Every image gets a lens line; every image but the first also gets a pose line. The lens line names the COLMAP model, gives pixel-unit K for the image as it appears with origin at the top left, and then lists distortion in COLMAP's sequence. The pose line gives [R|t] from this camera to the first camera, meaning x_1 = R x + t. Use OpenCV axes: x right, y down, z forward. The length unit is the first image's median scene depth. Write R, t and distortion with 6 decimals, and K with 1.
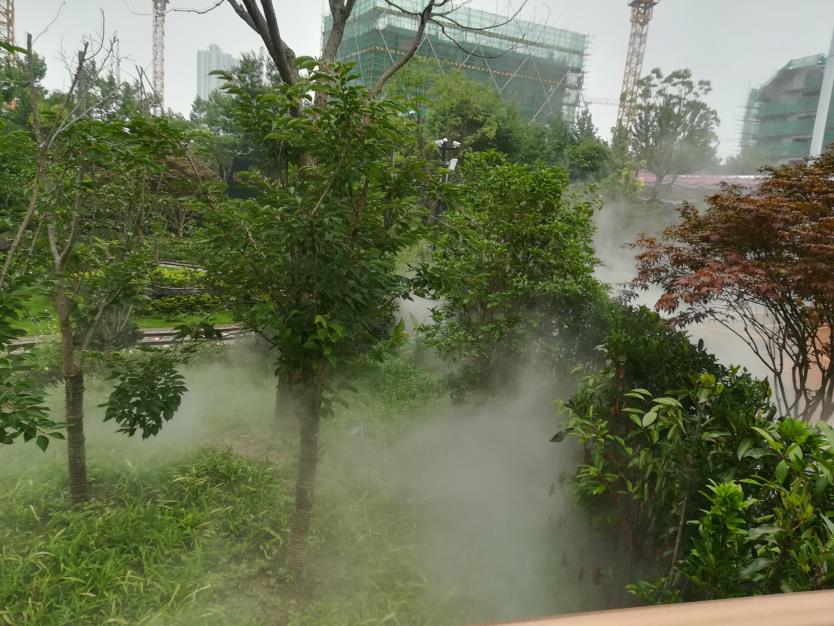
lens RADIAL K [[608.9, 0, 419.1], [0, 608.9, 317.9], [0, 0, 1]] dist [0.049953, -0.077854]
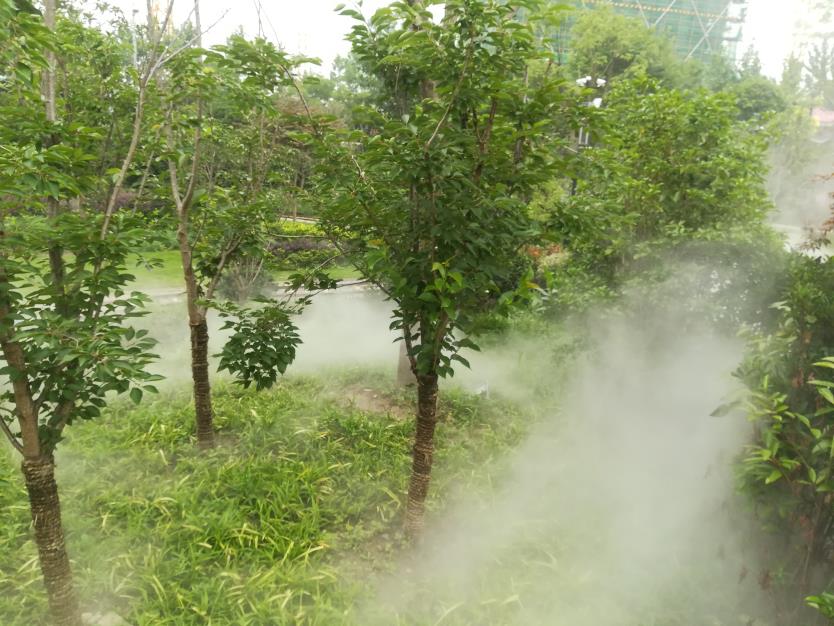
lens RADIAL K [[608.9, 0, 419.1], [0, 608.9, 317.9], [0, 0, 1]] dist [0.049953, -0.077854]
pose [[0.976260, 0.020770, -0.215603, 0.003401], [-0.005248, 0.997368, 0.072316, 0.009862], [0.216537, -0.069467, 0.973800, 0.110202]]
